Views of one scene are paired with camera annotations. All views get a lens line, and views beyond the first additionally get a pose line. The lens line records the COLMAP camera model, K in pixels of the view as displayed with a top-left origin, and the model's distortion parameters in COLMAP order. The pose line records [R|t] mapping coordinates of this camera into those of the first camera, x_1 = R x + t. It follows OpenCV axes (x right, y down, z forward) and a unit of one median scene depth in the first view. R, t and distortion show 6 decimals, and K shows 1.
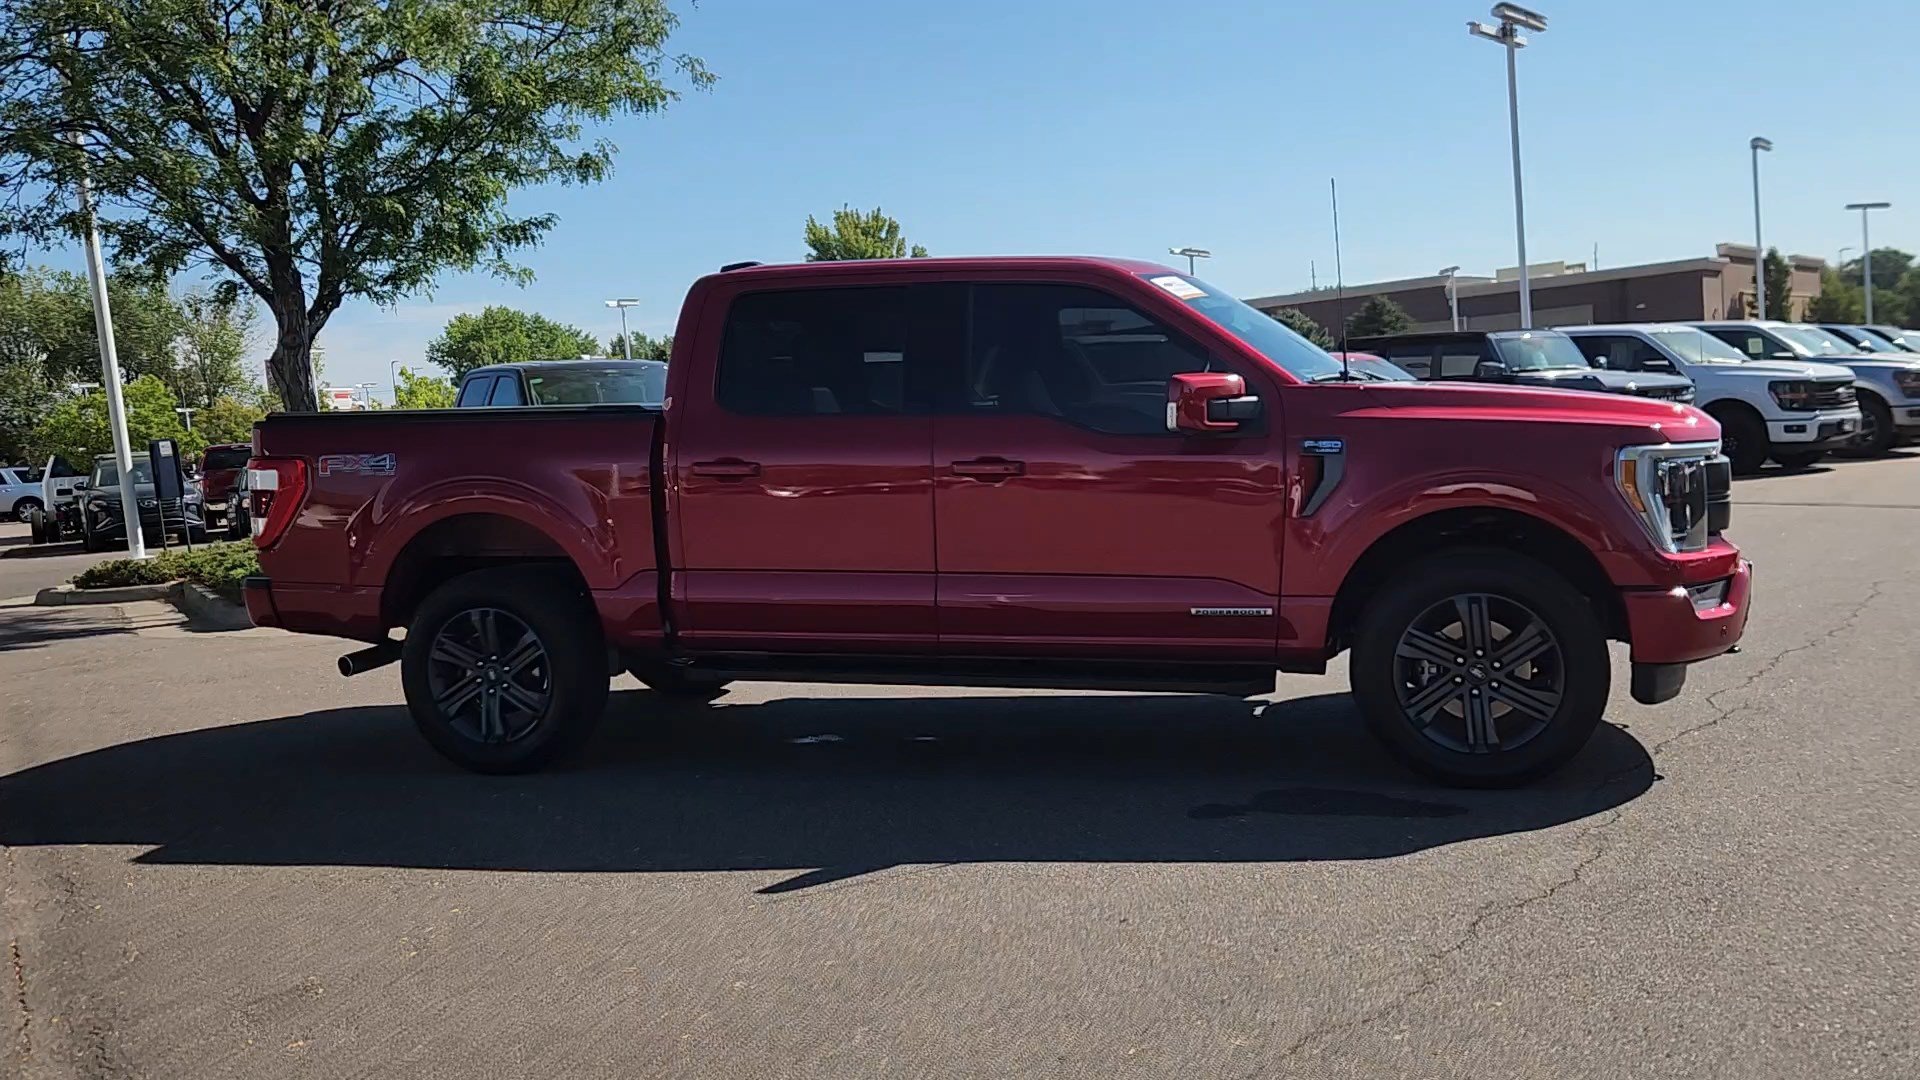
lens RADIAL K [[1627.5, 0, 950.7], [0, 1627.5, 553.3], [0, 0, 1]] dist [0.034643, -0.025925]
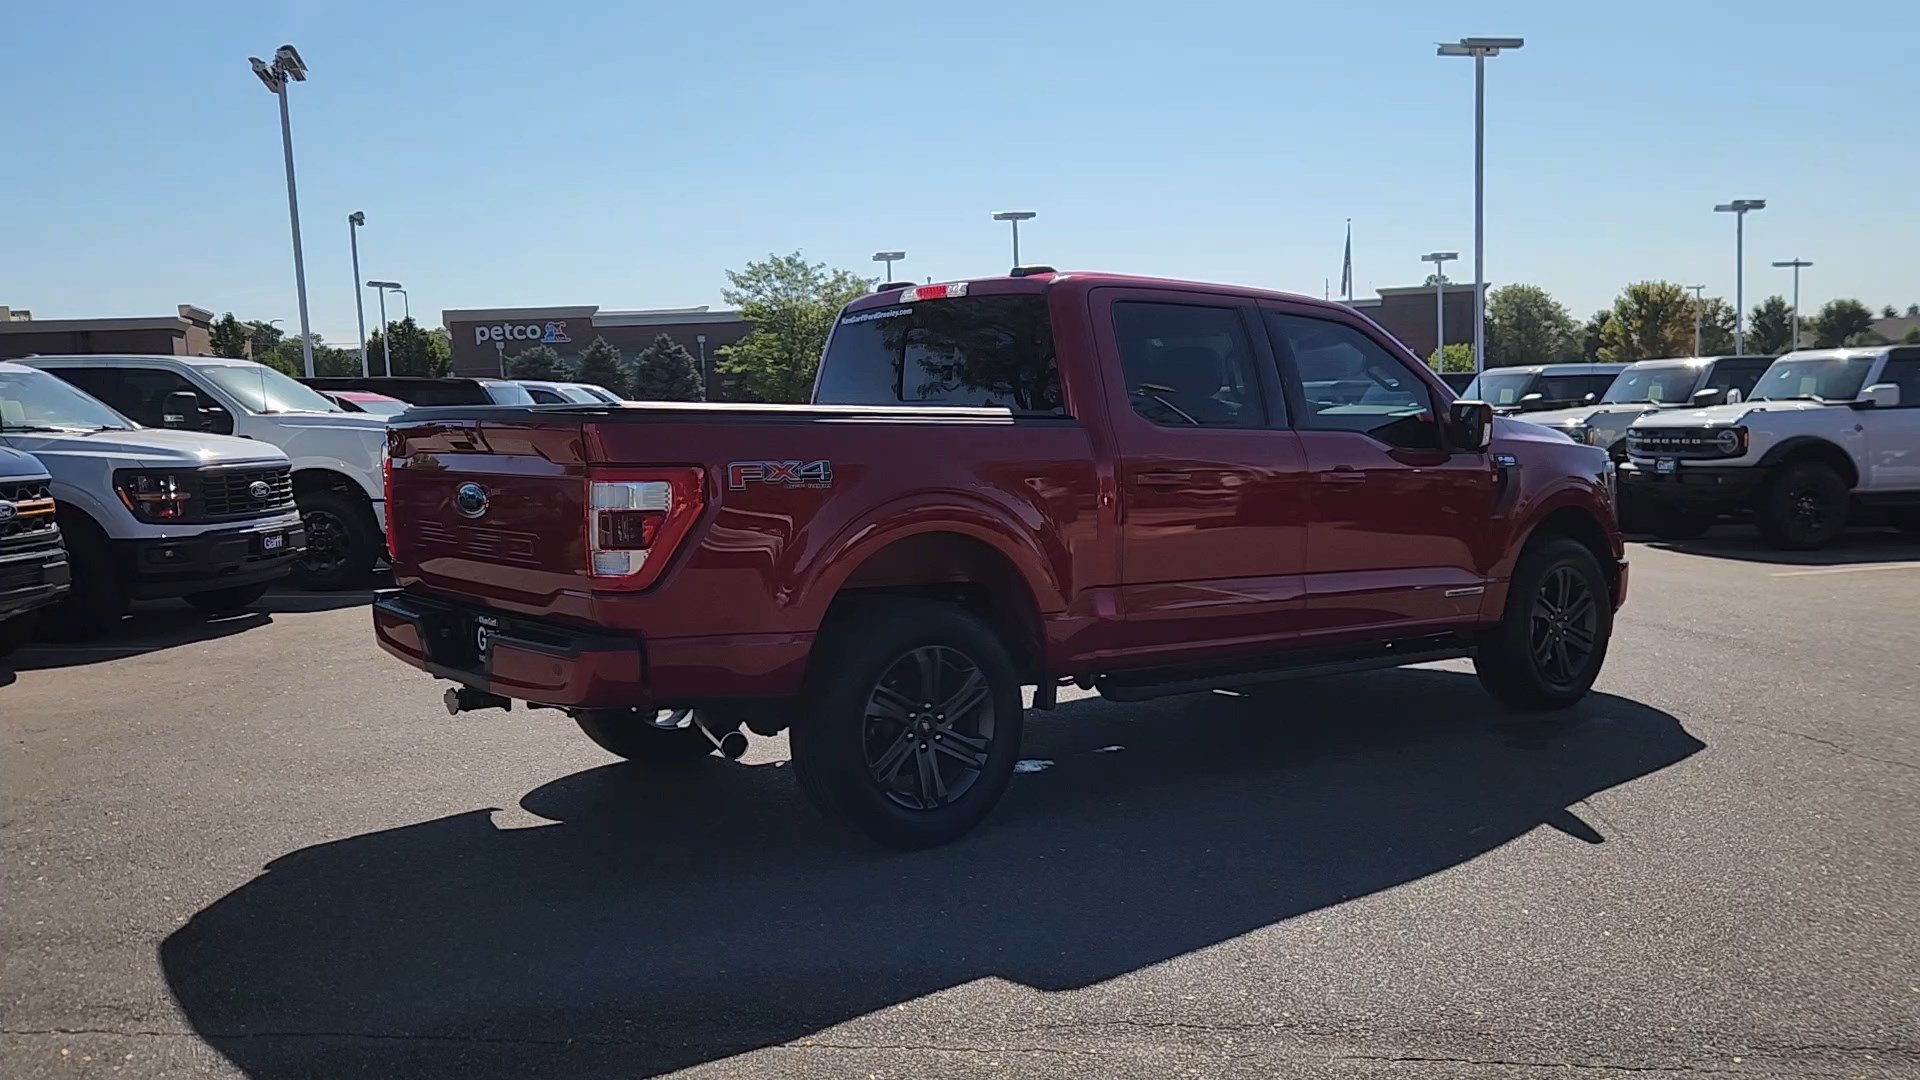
lens RADIAL K [[1627.5, 0, 947.3], [0, 1627.5, 541.4], [0, 0, 1]] dist [0.034643, -0.025925]
pose [[0.600741, -0.023466, 0.799099, -0.920021], [0.059390, 0.998117, -0.015337, -0.006379], [-0.797234, 0.056672, 0.601004, 0.478038]]
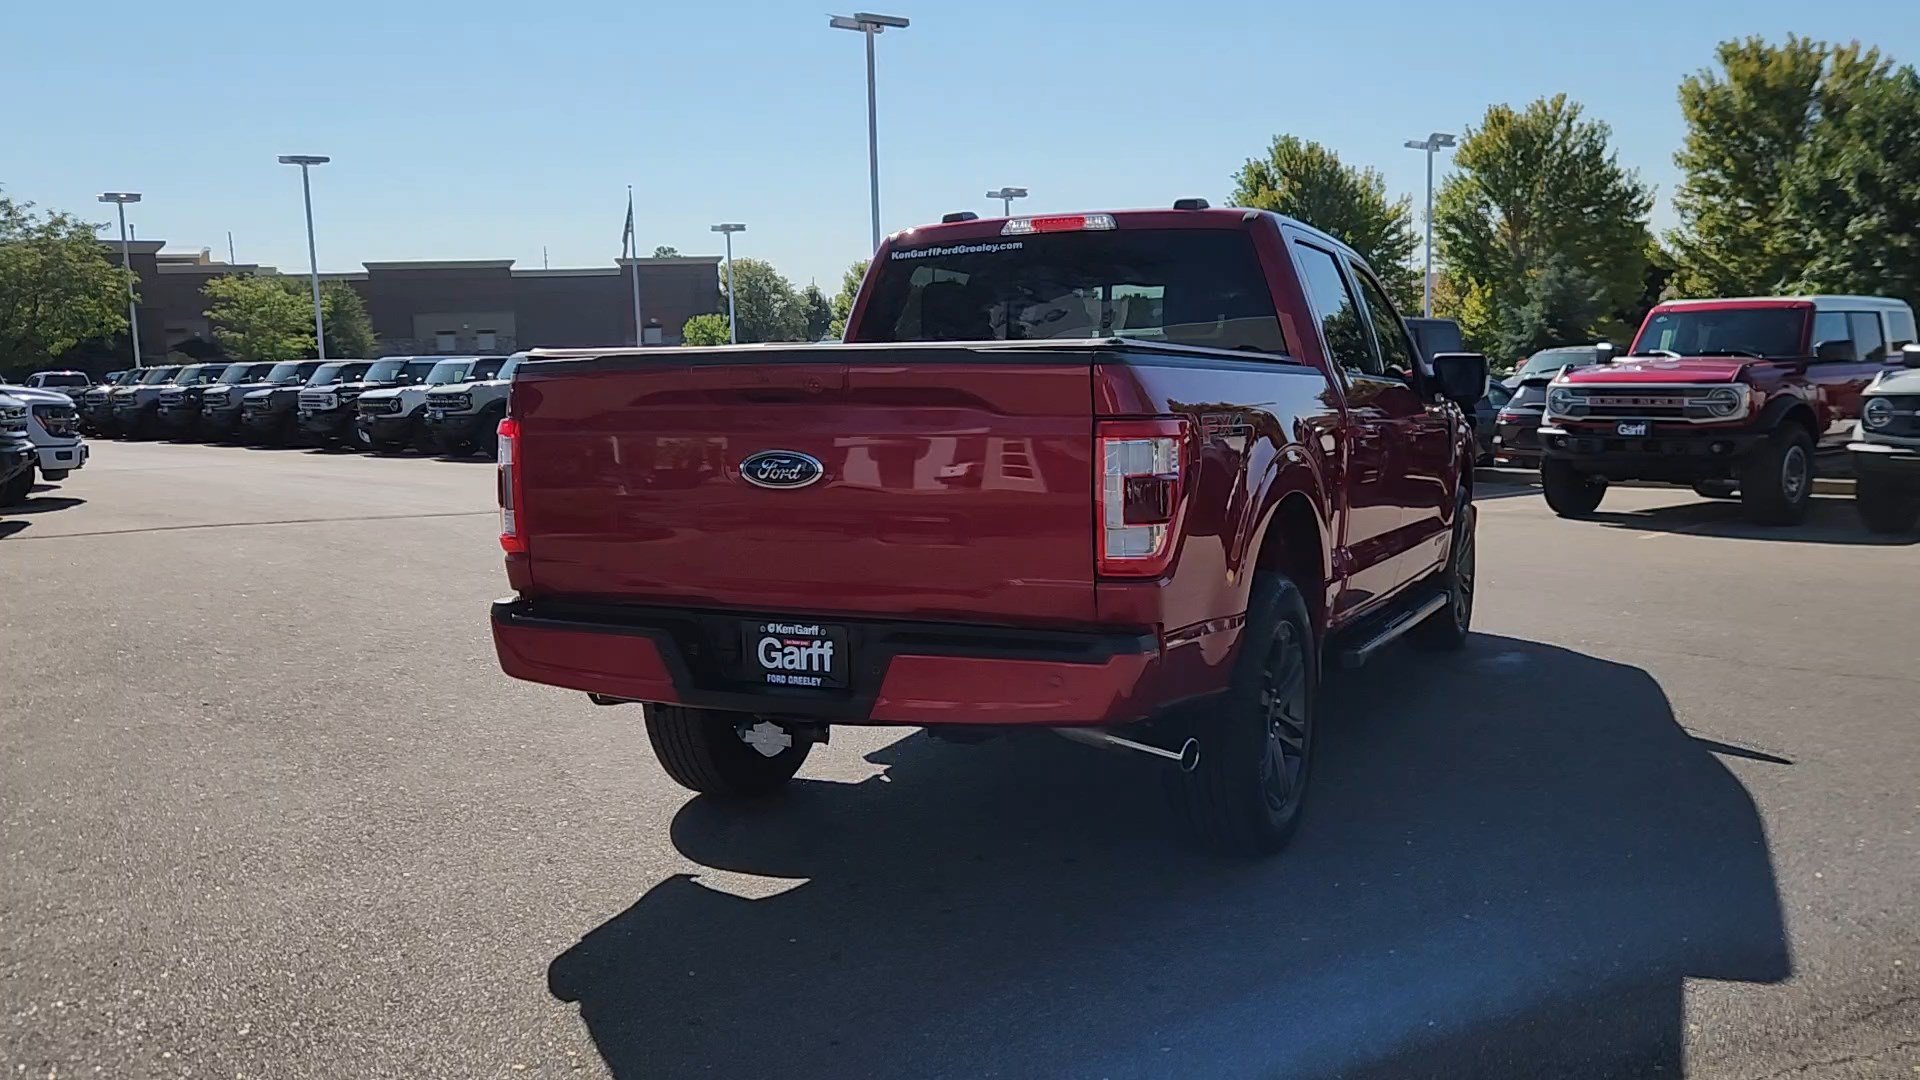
lens RADIAL K [[1627.5, 0, 951.8], [0, 1627.5, 542.9], [0, 0, 1]] dist [0.034643, -0.025925]
pose [[0.169808, -0.057864, 0.983777, -1.005398], [0.096990, 0.994409, 0.041749, -0.045829], [-0.980693, 0.088327, 0.174471, 0.990066]]
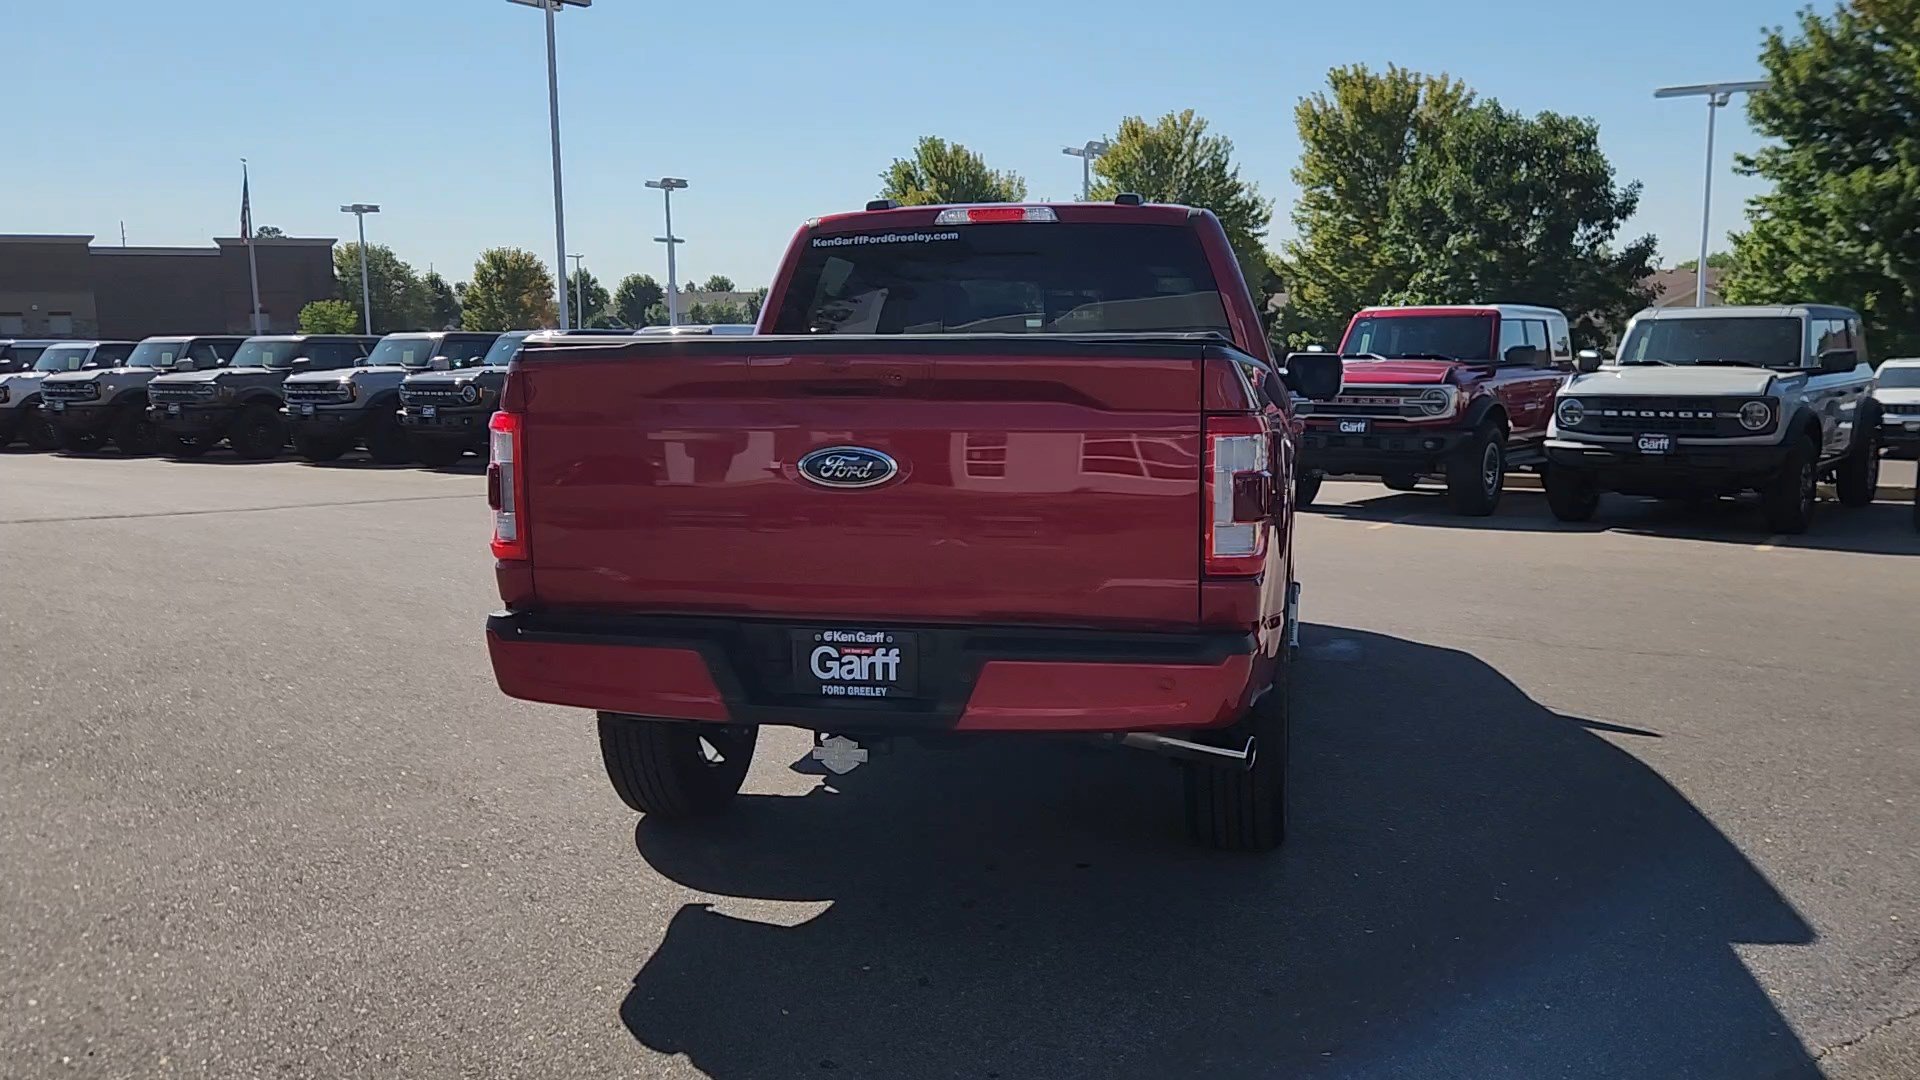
lens RADIAL K [[1627.5, 0, 951.1], [0, 1627.5, 537.2], [0, 0, 1]] dist [0.034643, -0.025925]
pose [[-0.053177, -0.058149, 0.996891, -0.988052], [0.097453, 0.993236, 0.063134, -0.062125], [-0.993818, 0.100507, -0.047151, 1.151573]]
